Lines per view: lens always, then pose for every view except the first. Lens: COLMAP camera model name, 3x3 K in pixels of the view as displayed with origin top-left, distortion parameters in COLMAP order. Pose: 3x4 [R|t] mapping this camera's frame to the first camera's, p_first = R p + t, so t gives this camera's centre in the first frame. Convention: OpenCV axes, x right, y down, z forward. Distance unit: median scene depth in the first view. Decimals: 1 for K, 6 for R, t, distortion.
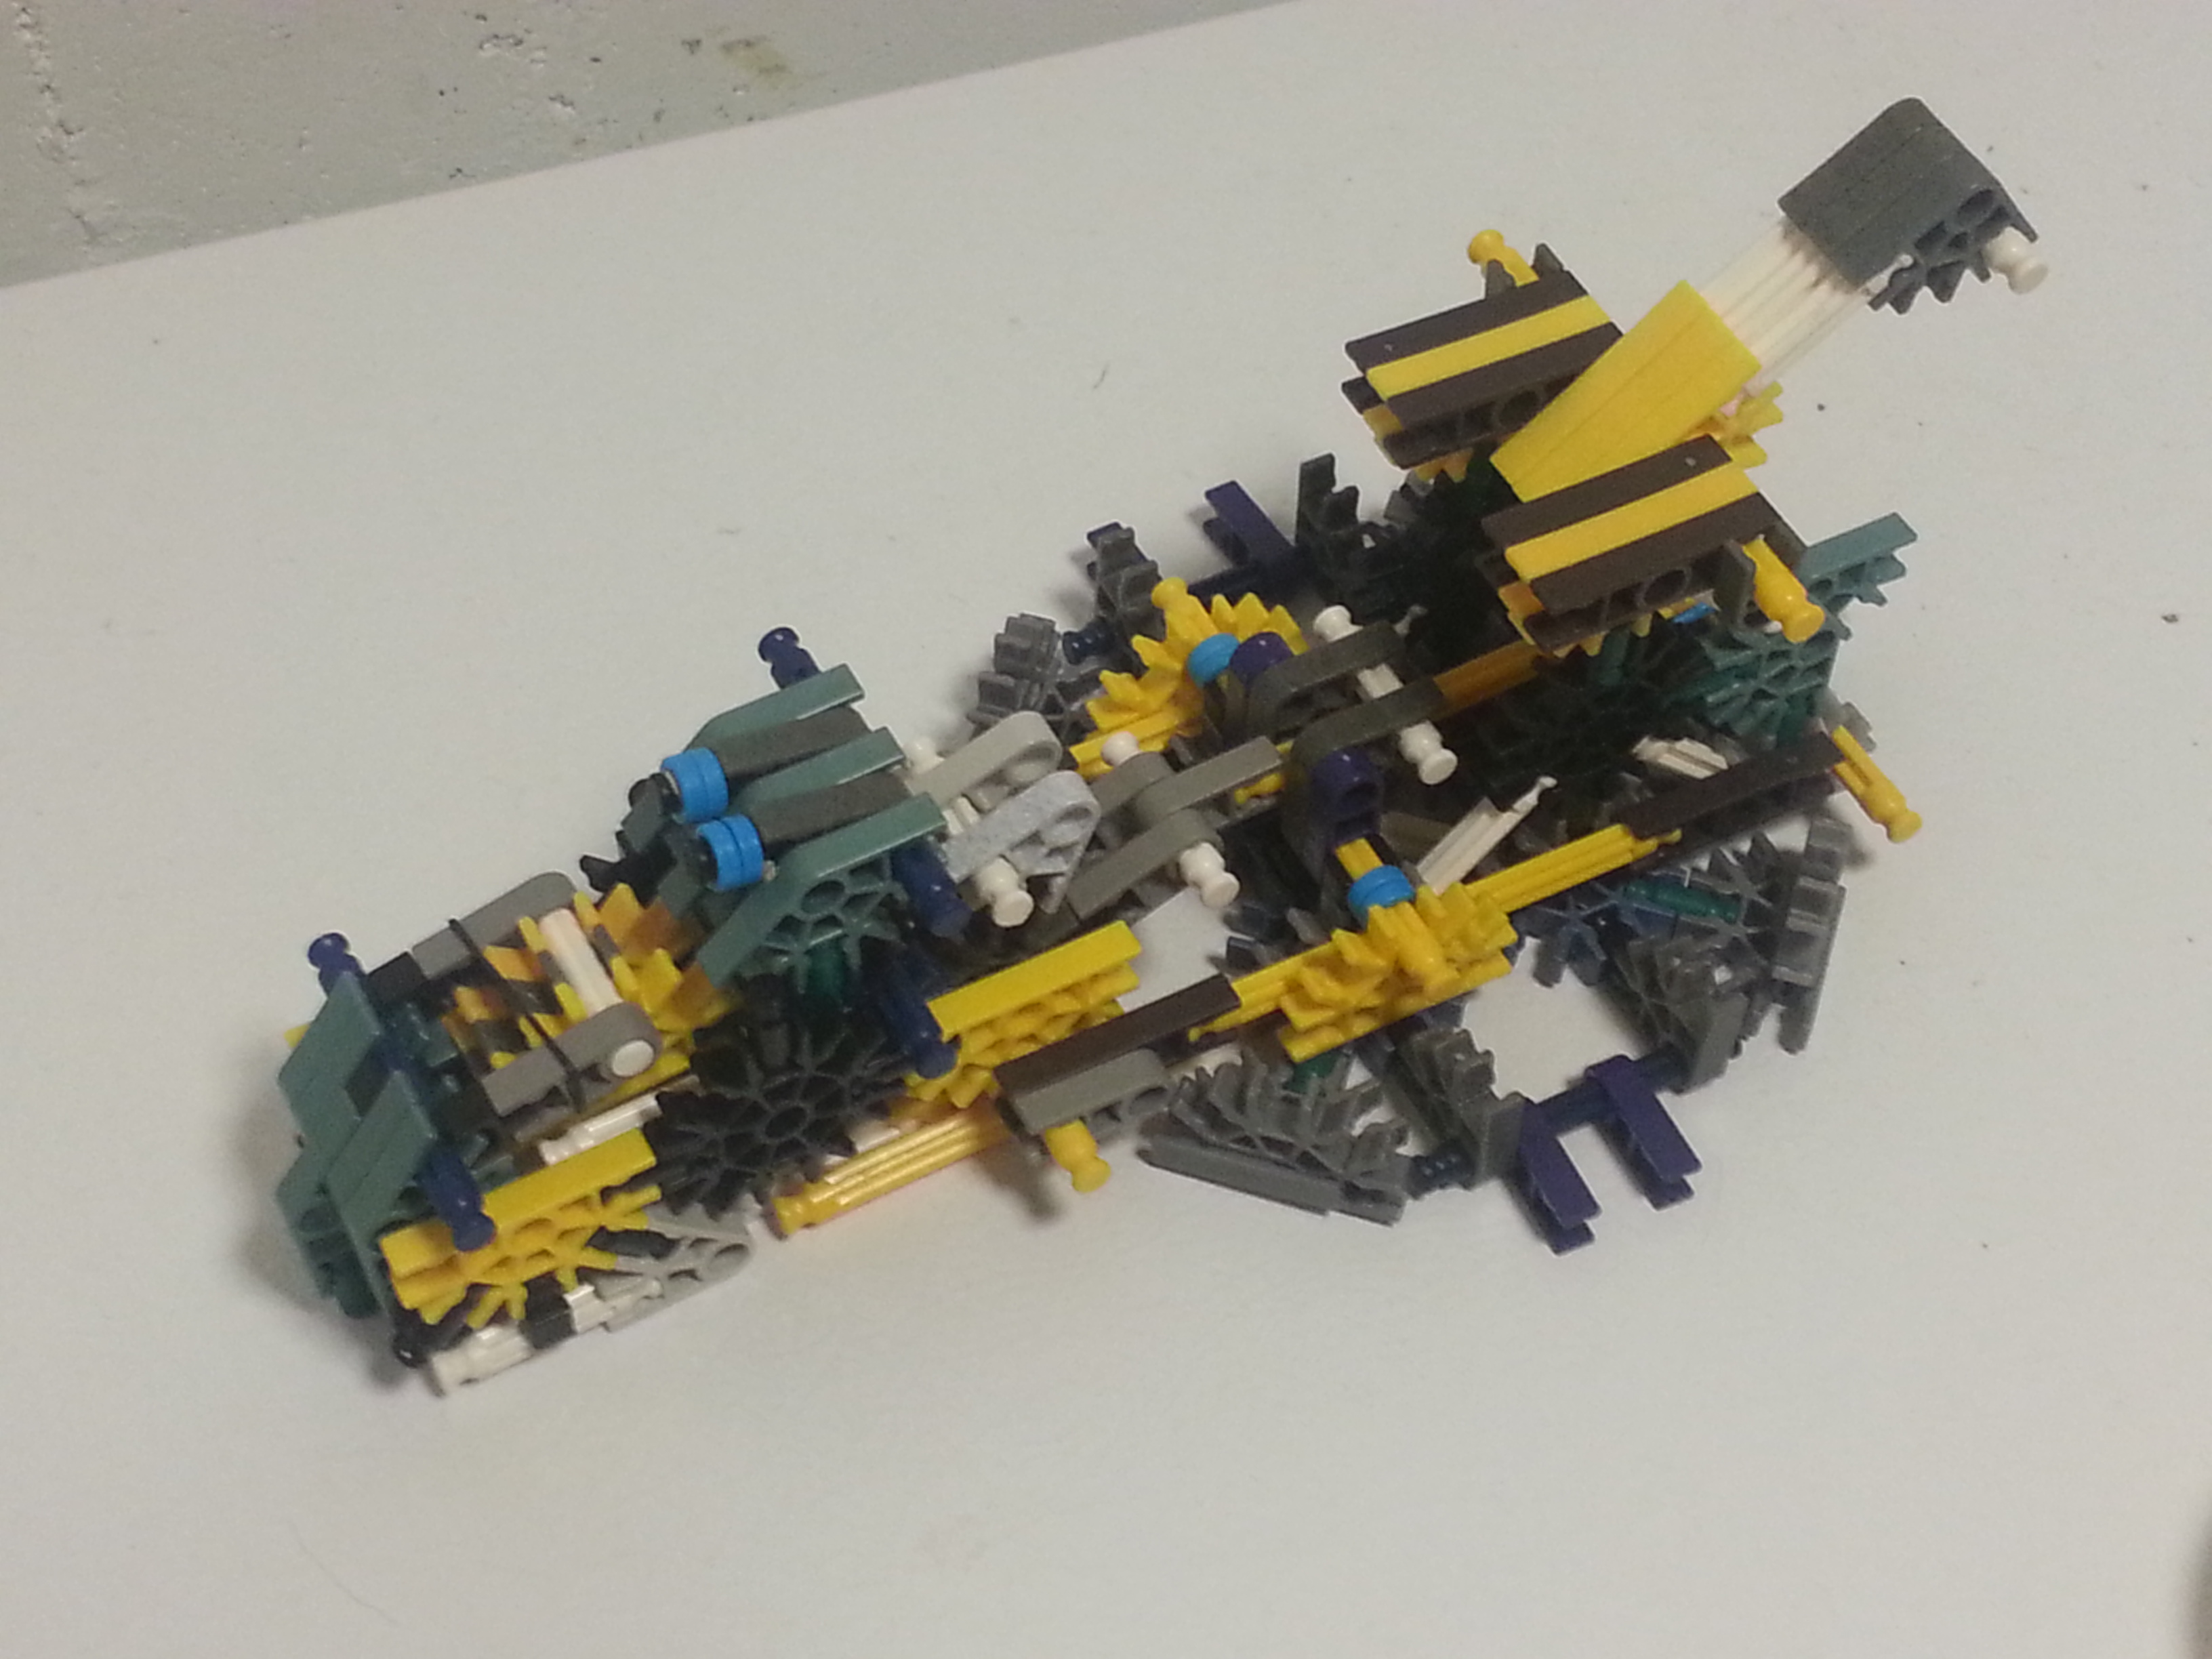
lens RADIAL K [[3450.4, 0, 1051.2], [0, 3450.4, 793.3], [0, 0, 1]] dist [0.089905, 0.143448]
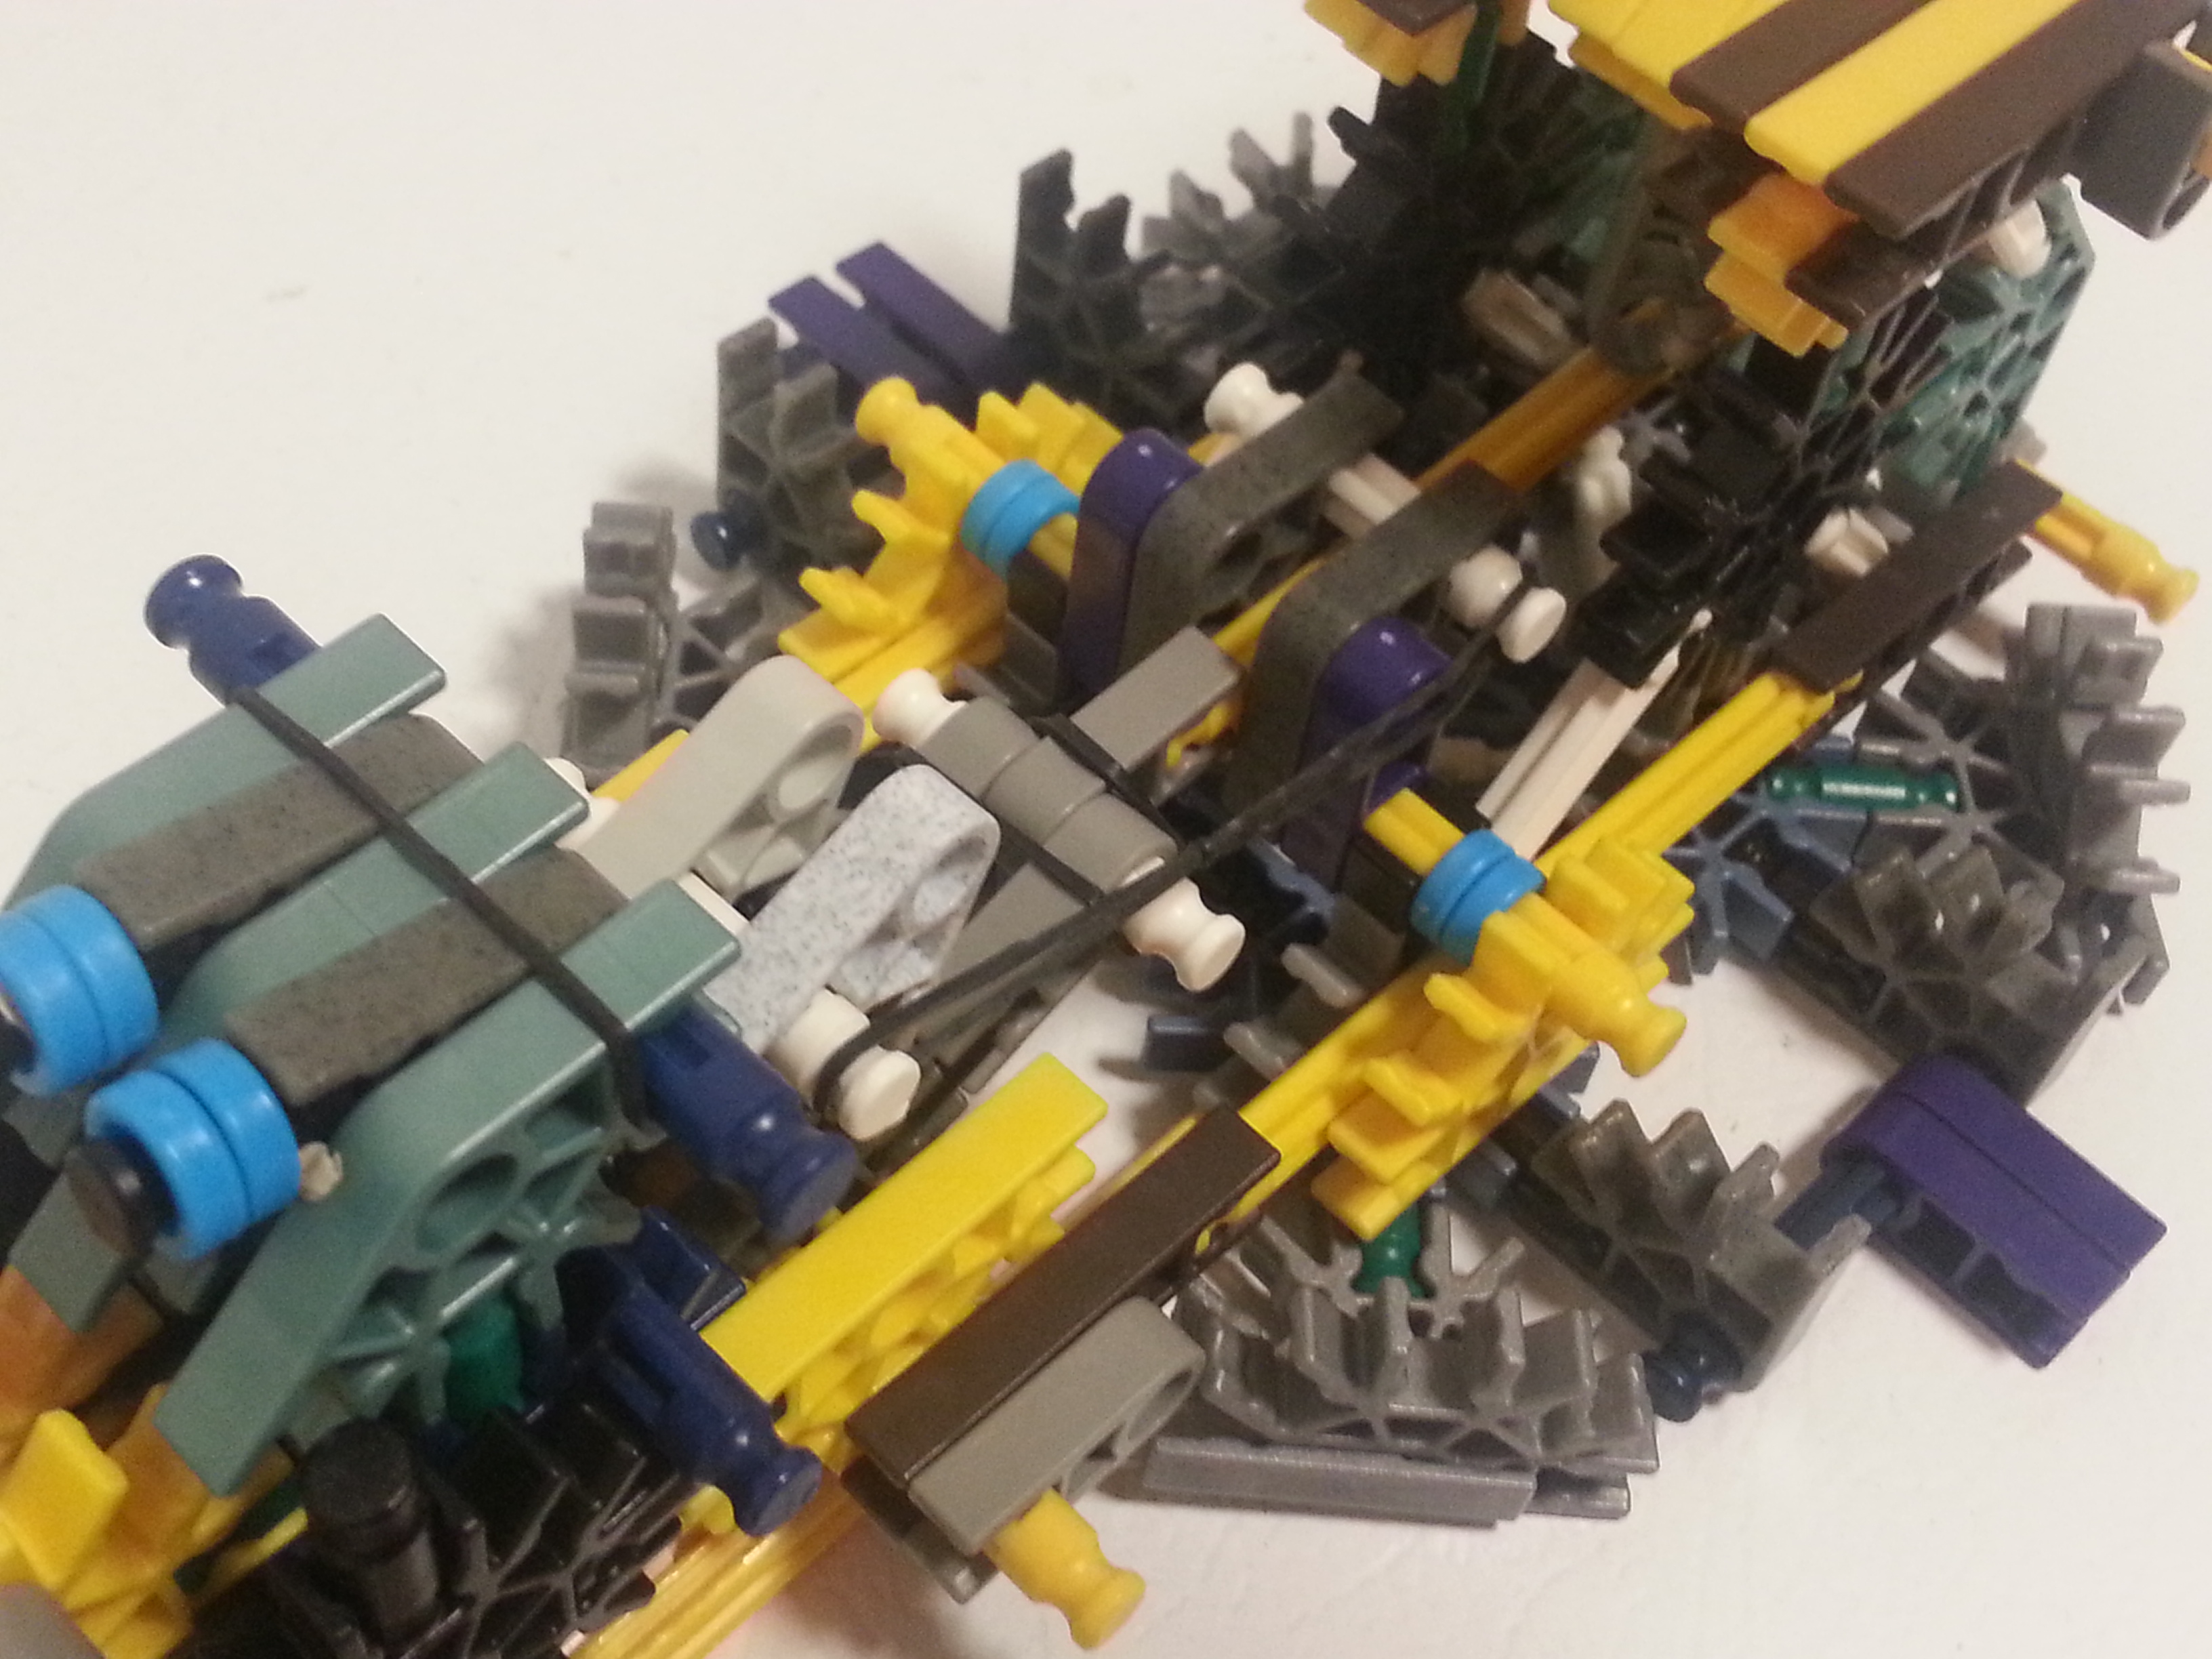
lens RADIAL K [[2736.6, 0, 1036.7], [0, 2736.6, 829.4], [0, 0, 1]] dist [0.030235, 0.009642]
pose [[0.948656, -0.195003, 0.249050, -0.069450], [0.186755, 0.980776, 0.056568, -0.015385], [-0.255293, -0.007152, 0.966837, 0.643431]]
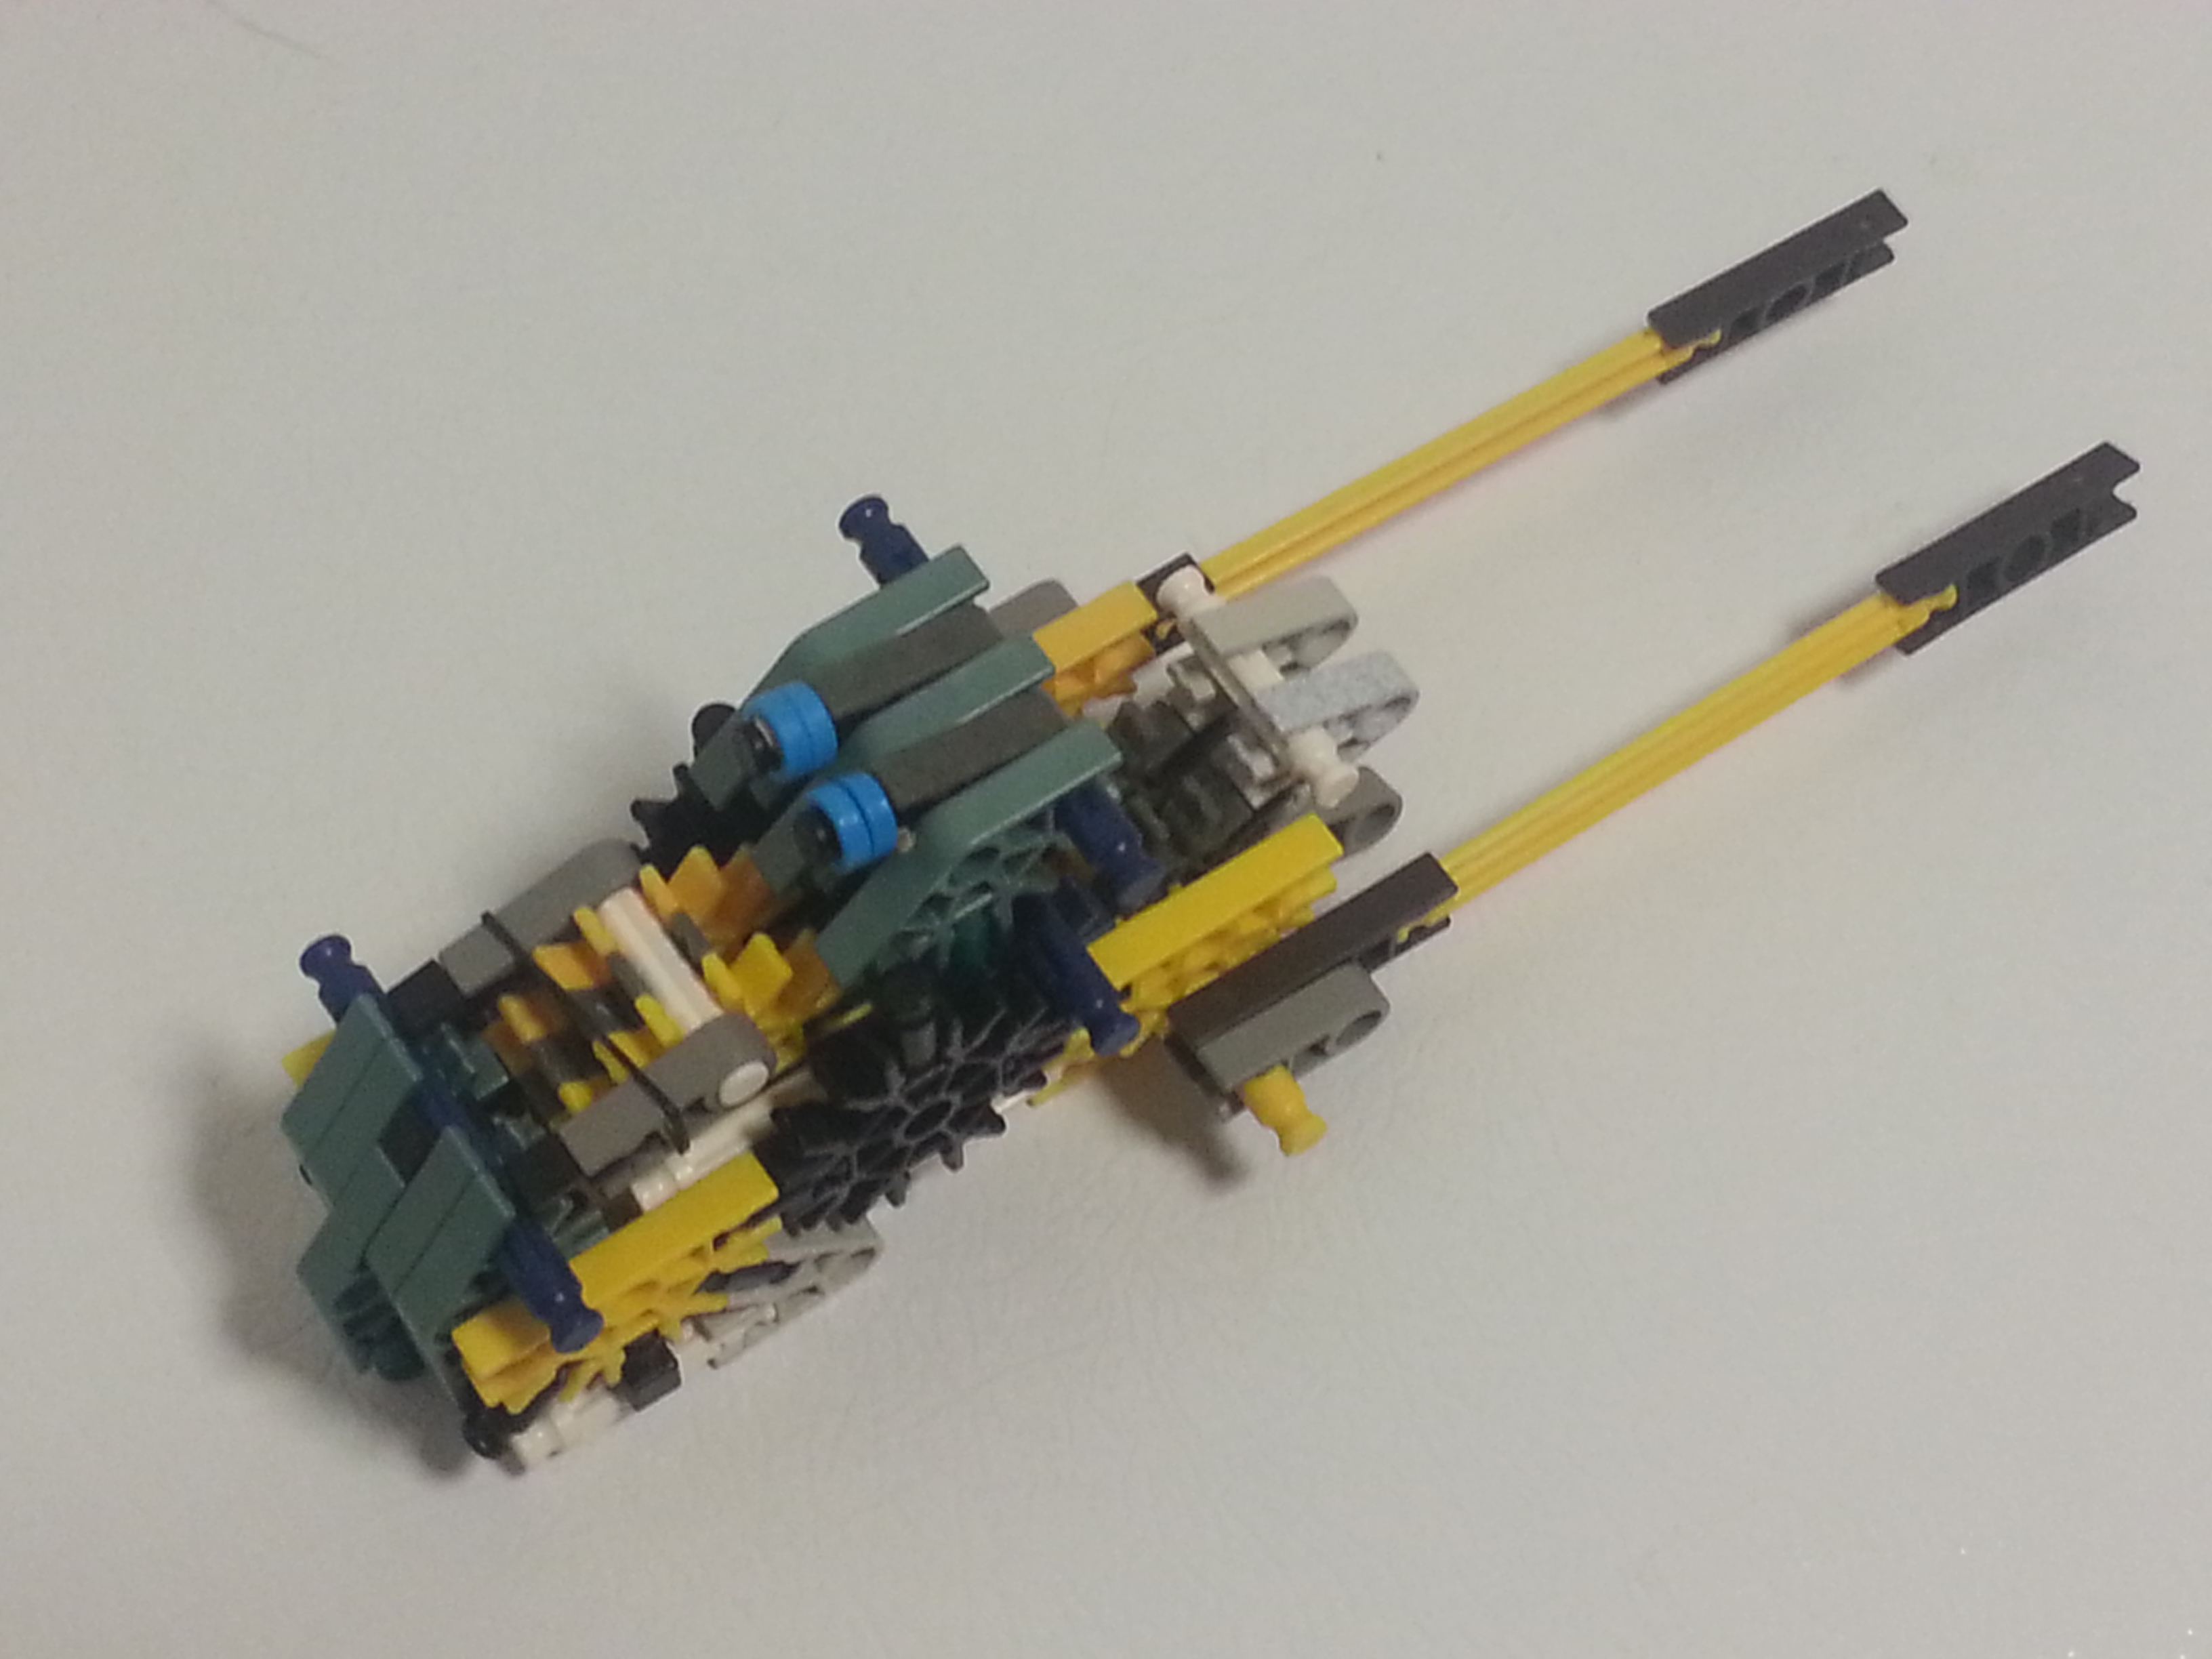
lens RADIAL K [[3450.4, 0, 1051.2], [0, 3450.4, 793.3], [0, 0, 1]] dist [0.089905, 0.143448]
pose [[0.994236, -0.088406, 0.060659, -0.088697], [0.077596, 0.983753, 0.161894, -0.103588], [-0.073986, -0.156254, 0.984942, 0.218871]]
